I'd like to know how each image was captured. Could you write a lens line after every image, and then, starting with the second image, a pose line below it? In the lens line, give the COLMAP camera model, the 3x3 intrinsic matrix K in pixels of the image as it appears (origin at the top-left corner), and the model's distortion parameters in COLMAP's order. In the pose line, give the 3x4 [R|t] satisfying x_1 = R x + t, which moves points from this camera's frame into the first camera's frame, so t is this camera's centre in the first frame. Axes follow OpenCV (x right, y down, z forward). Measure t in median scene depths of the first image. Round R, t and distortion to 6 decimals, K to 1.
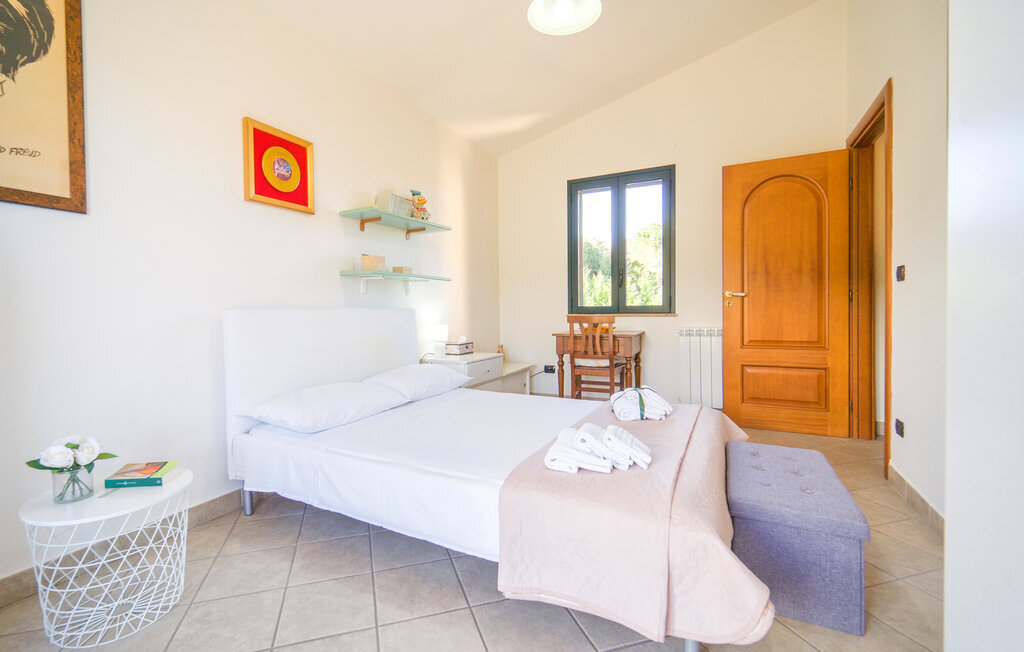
lens RADIAL K [[428.6, 0, 522.2], [0, 428.6, 322.0], [0, 0, 1]] dist [-0.006609, -0.001505]
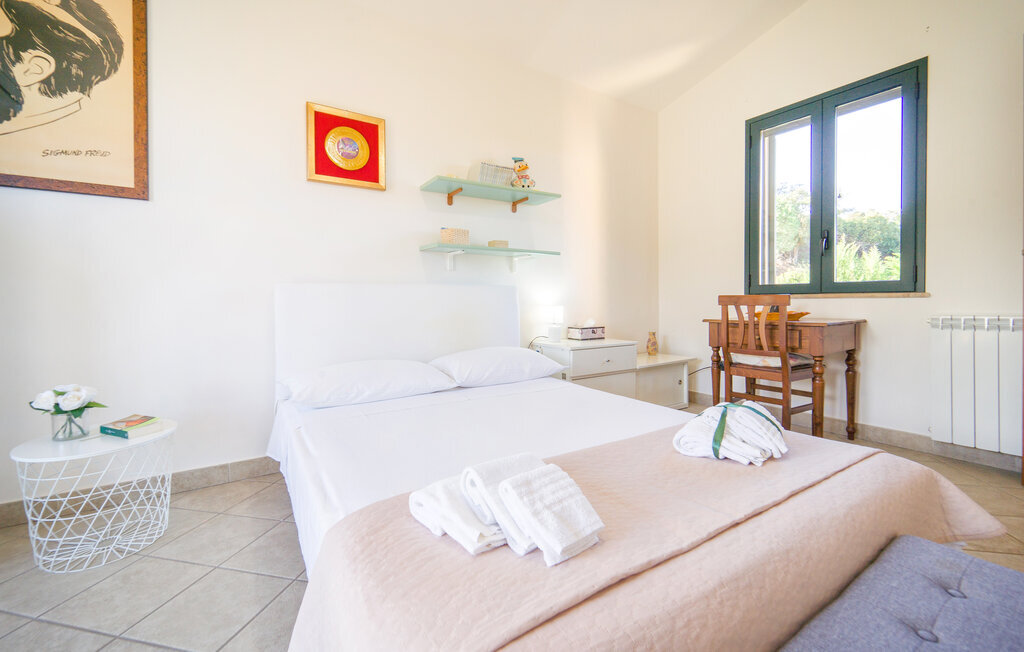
lens RADIAL K [[428.6, 0, 488.6], [0, 428.6, 307.0], [0, 0, 1]] dist [-0.006609, -0.001505]
pose [[0.862787, 0.013220, -0.505395, 0.166357], [-0.013651, 0.999903, 0.002851, 0.011723], [0.505384, 0.004439, 0.862883, 0.181775]]
